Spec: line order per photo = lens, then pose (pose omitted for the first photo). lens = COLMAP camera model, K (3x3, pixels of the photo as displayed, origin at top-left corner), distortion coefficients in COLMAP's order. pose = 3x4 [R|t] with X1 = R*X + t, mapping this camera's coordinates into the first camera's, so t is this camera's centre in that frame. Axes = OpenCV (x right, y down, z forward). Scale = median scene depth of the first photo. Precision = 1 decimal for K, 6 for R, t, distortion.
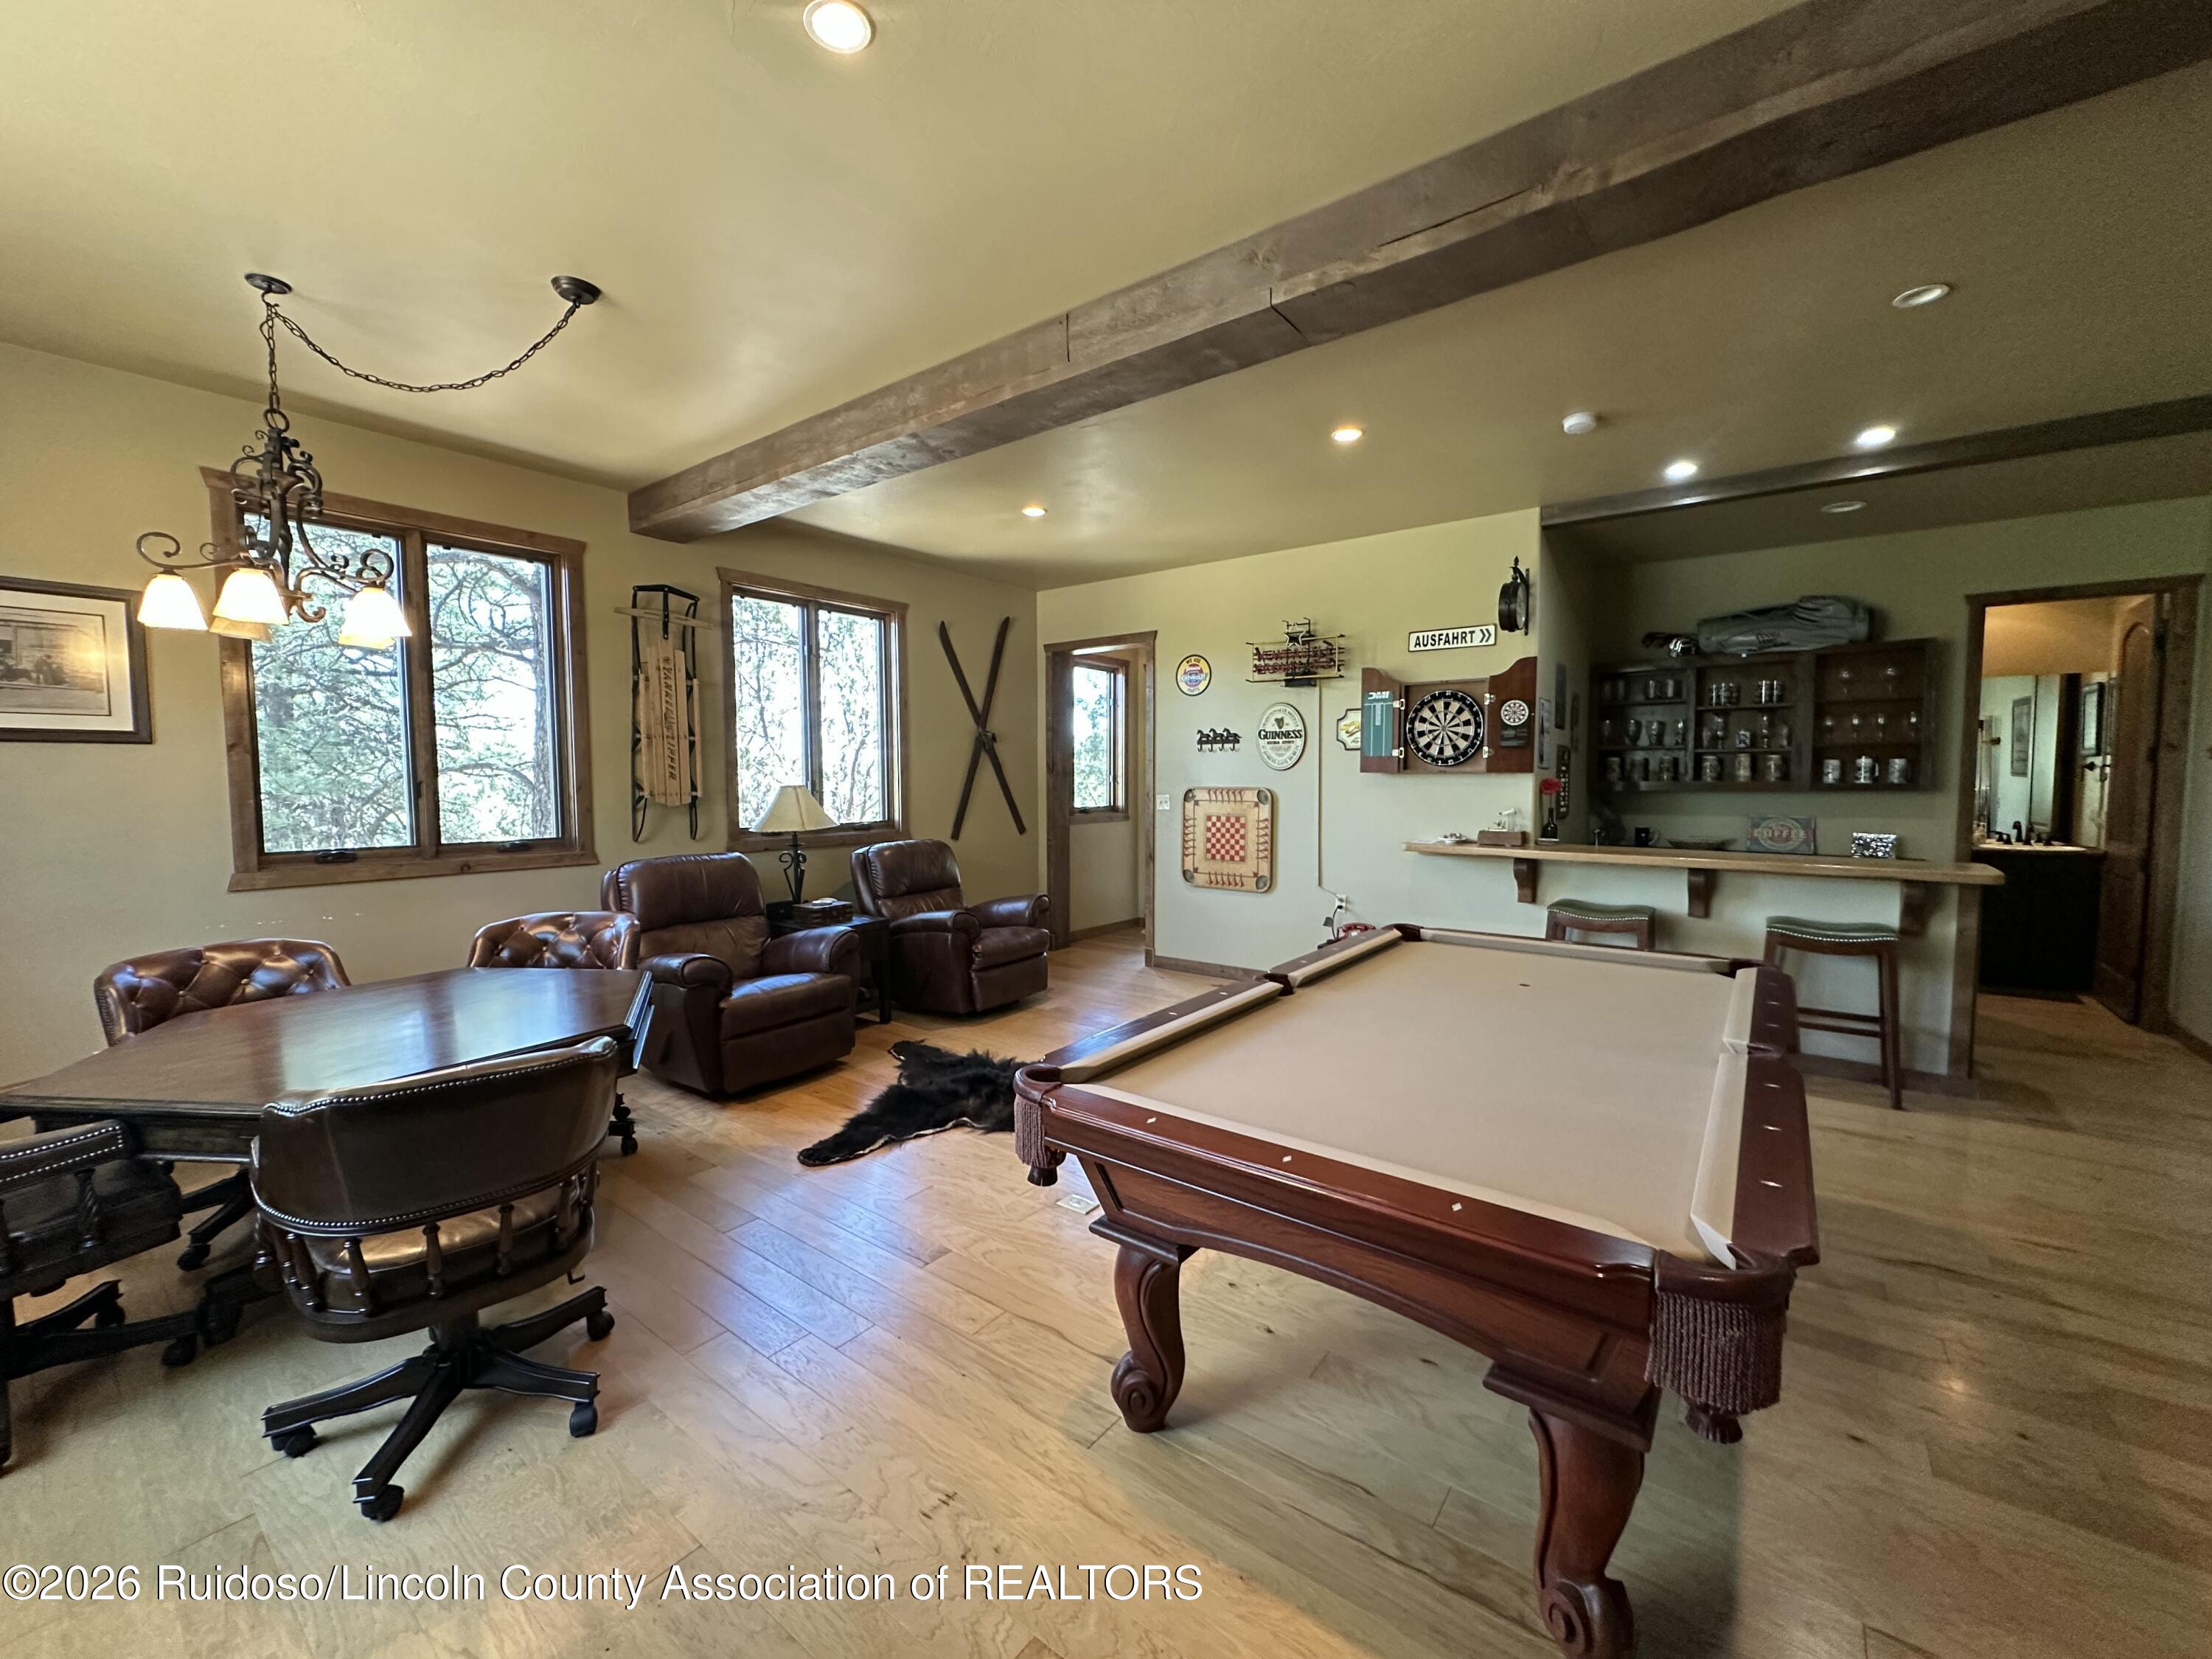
lens RADIAL K [[881.9, 0, 1103.7], [0, 881.9, 829.0], [0, 0, 1]] dist [-0.001639, 0.000515]
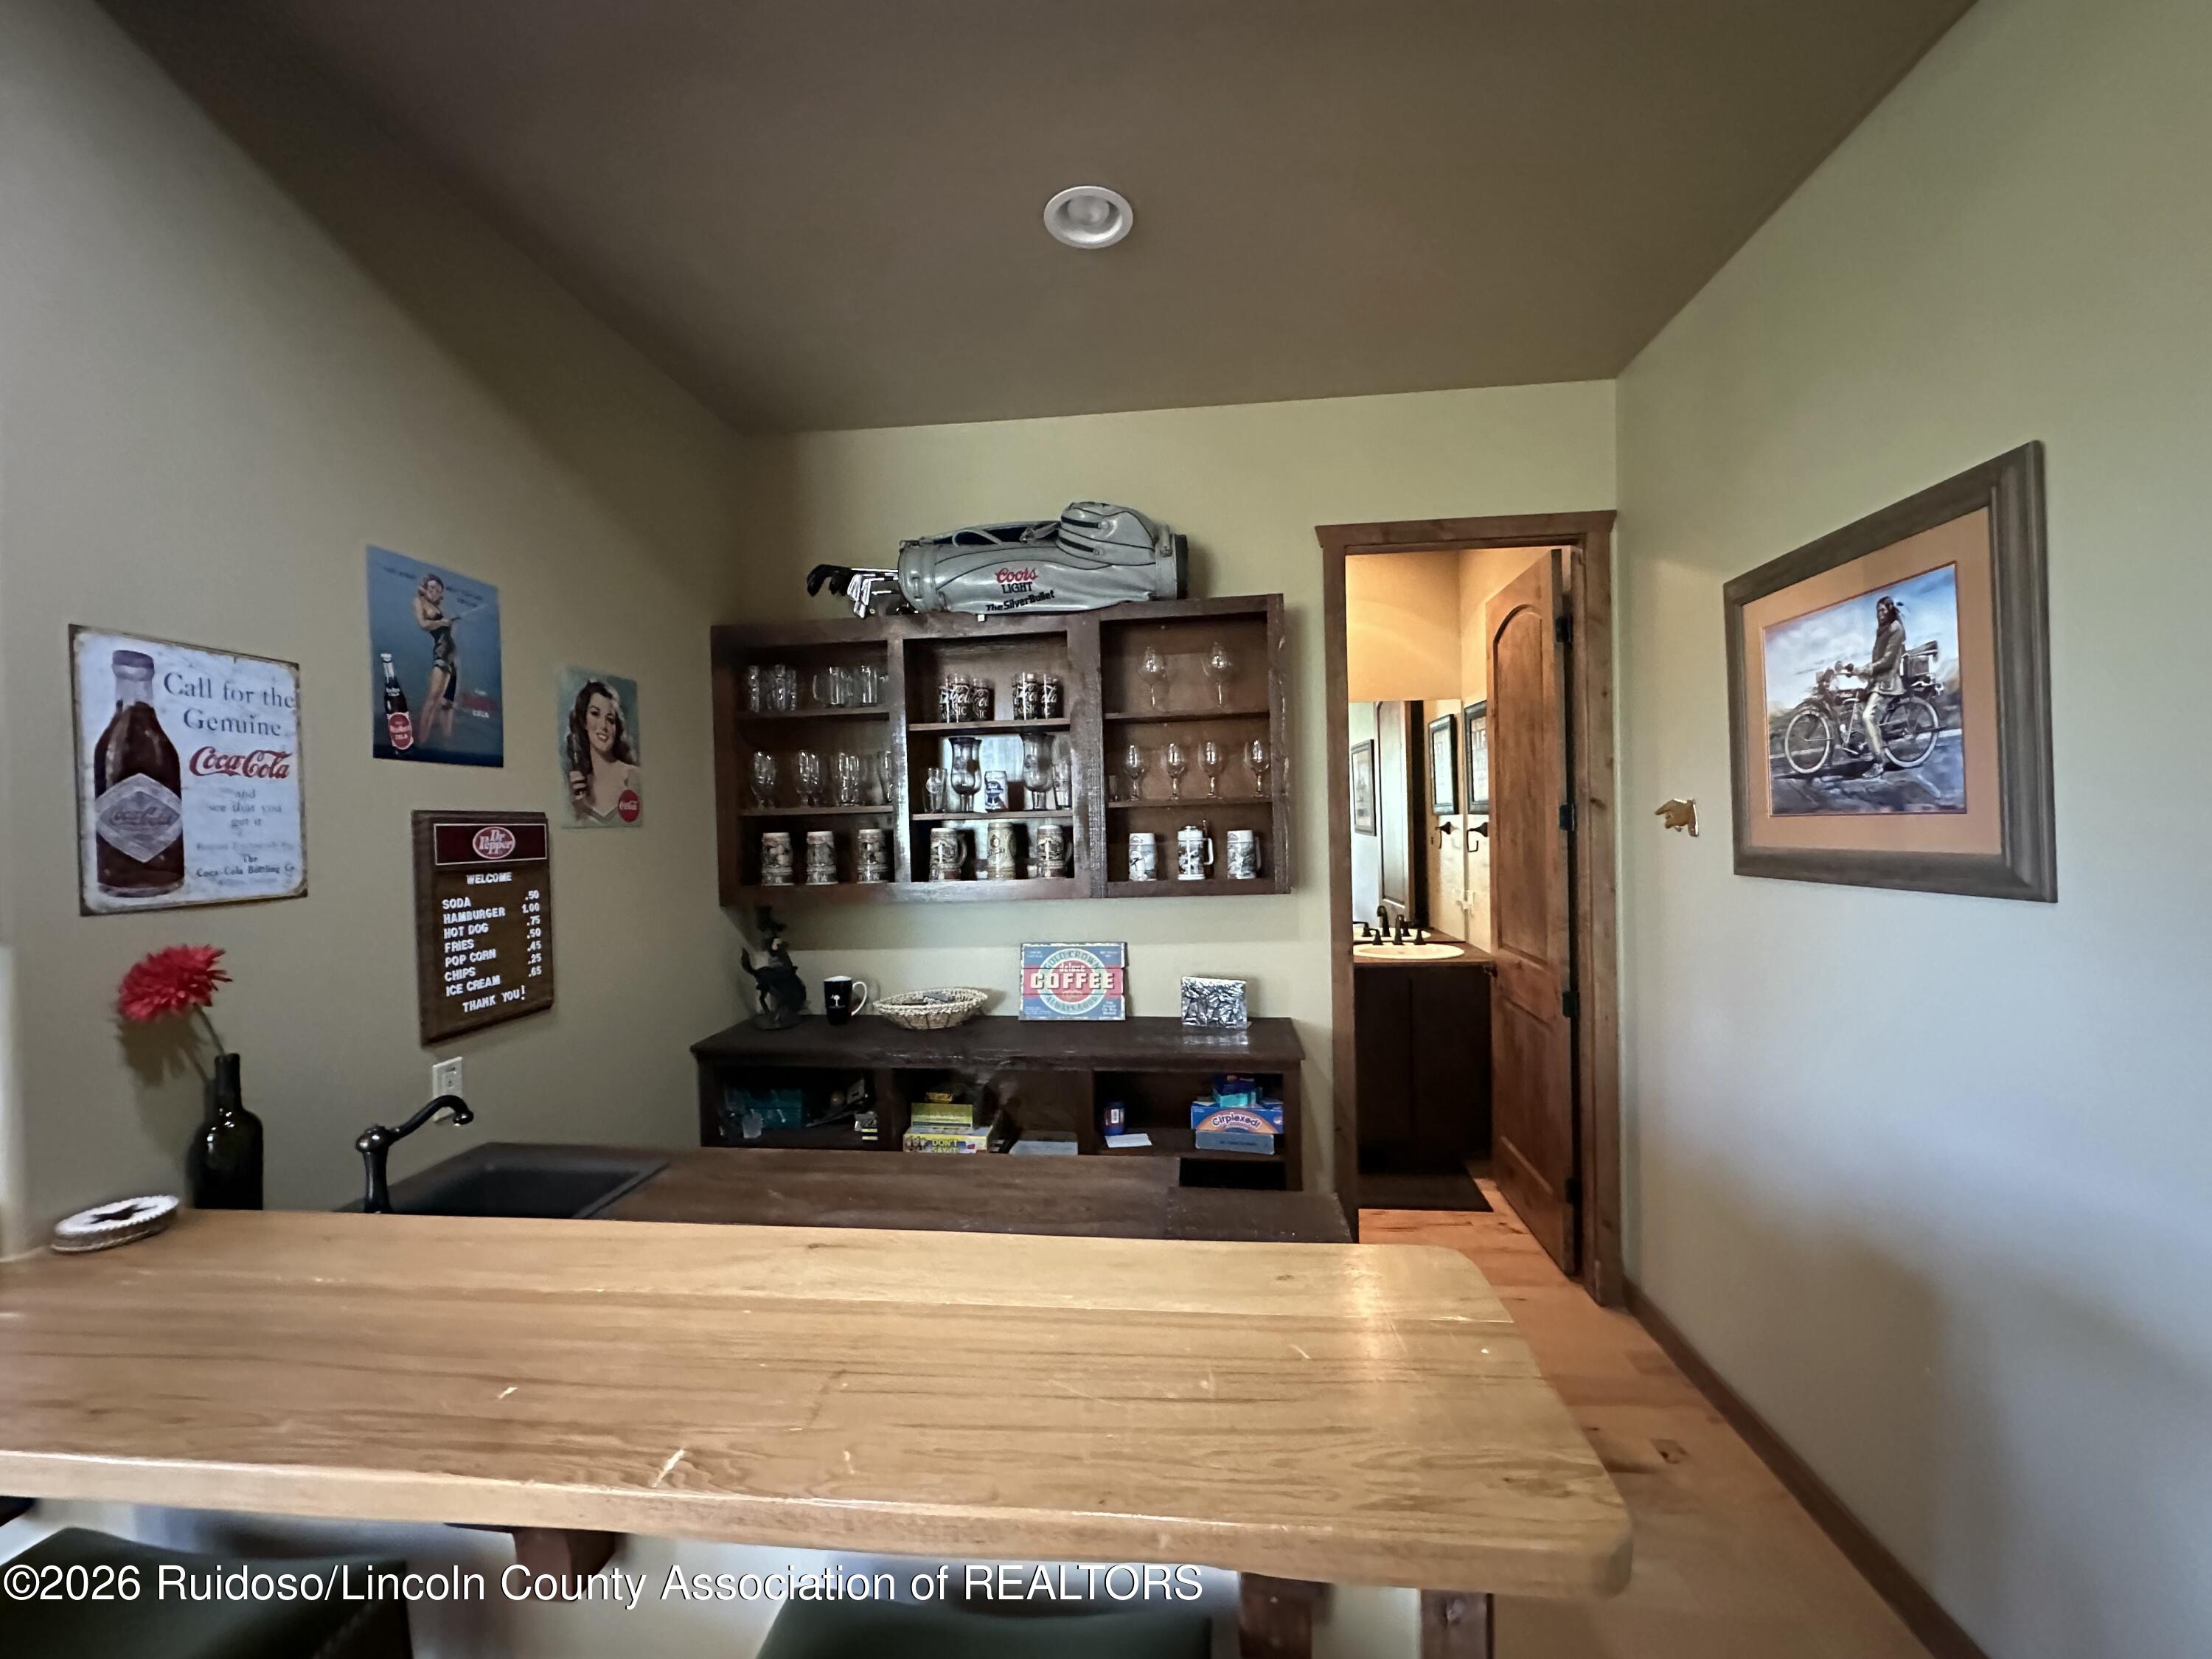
lens RADIAL K [[882.6, 0, 1106.0], [0, 882.6, 829.5], [0, 0, 1]] dist [-0.003095, 0.000058]
pose [[0.850950, -0.023929, 0.524701, 0.549937], [0.054744, 0.997562, -0.043289, -0.060536], [-0.522386, 0.065561, 0.850185, 0.587111]]
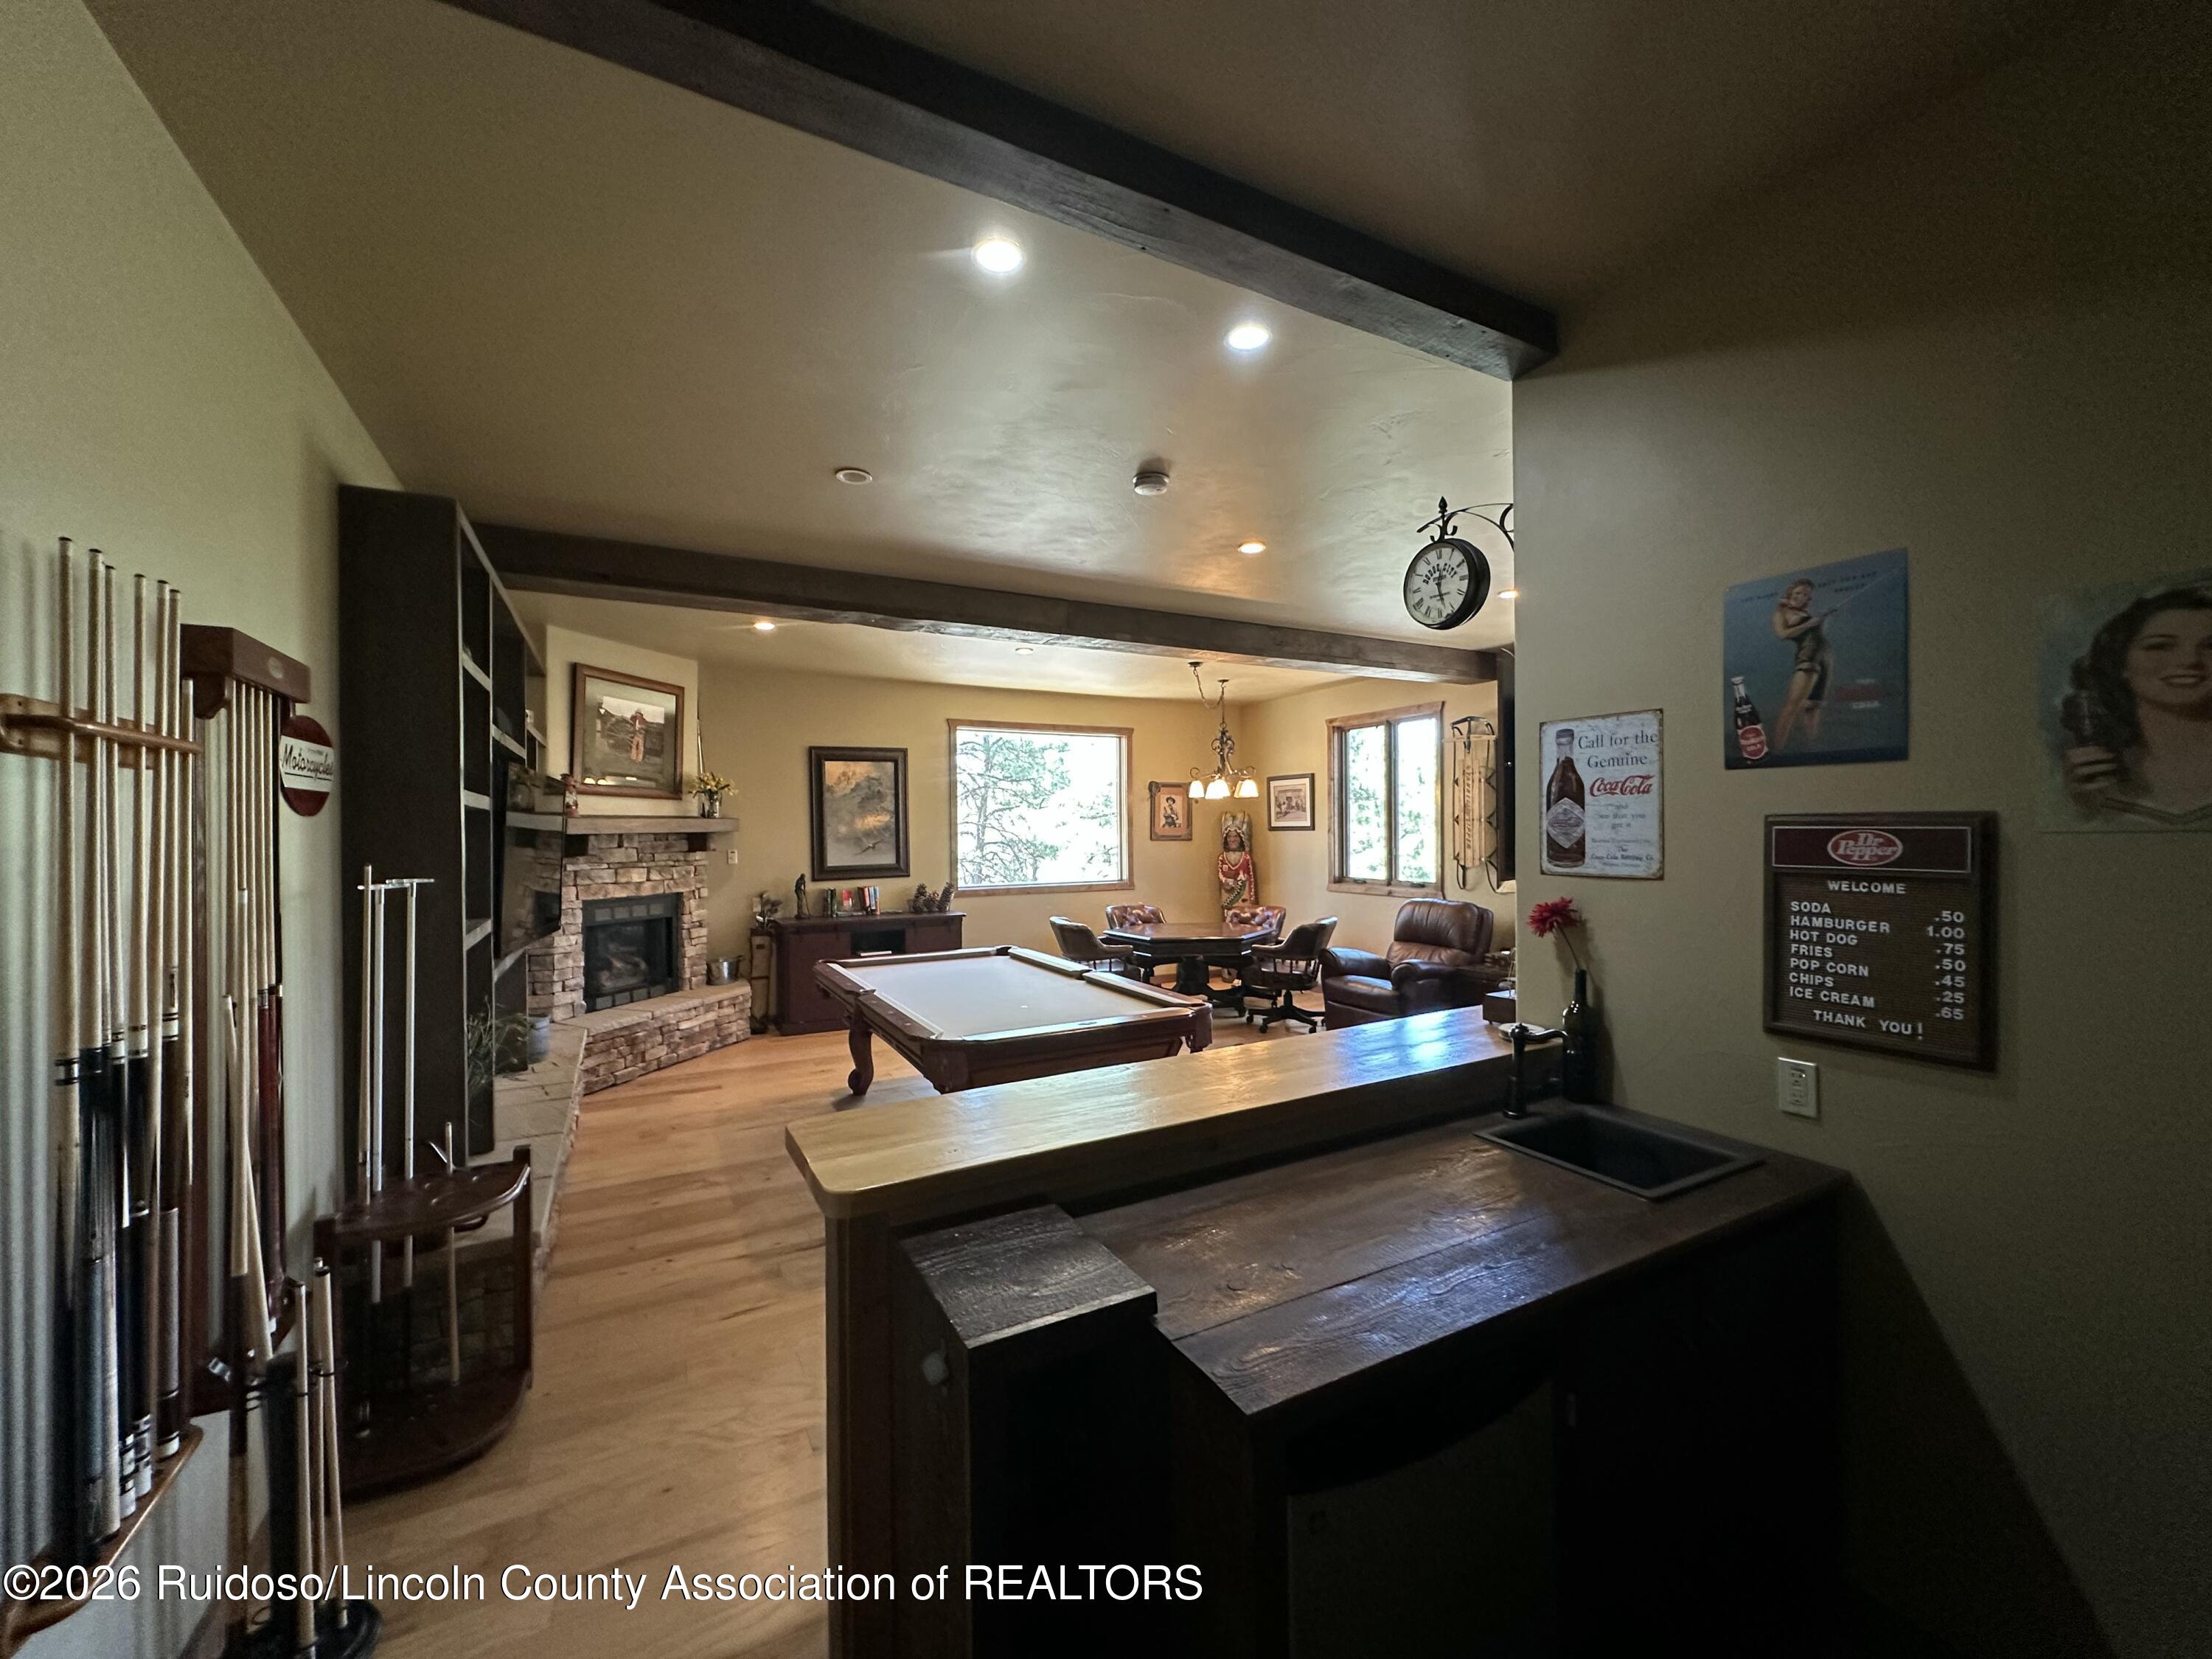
lens RADIAL K [[881.9, 0, 1103.7], [0, 881.9, 829.0], [0, 0, 1]] dist [-0.001639, 0.000515]
pose [[-0.409704, 0.006593, -0.912195, 0.917789], [-0.046997, 0.998493, 0.028325, -0.086212], [0.911007, 0.054475, -0.408777, 0.888768]]
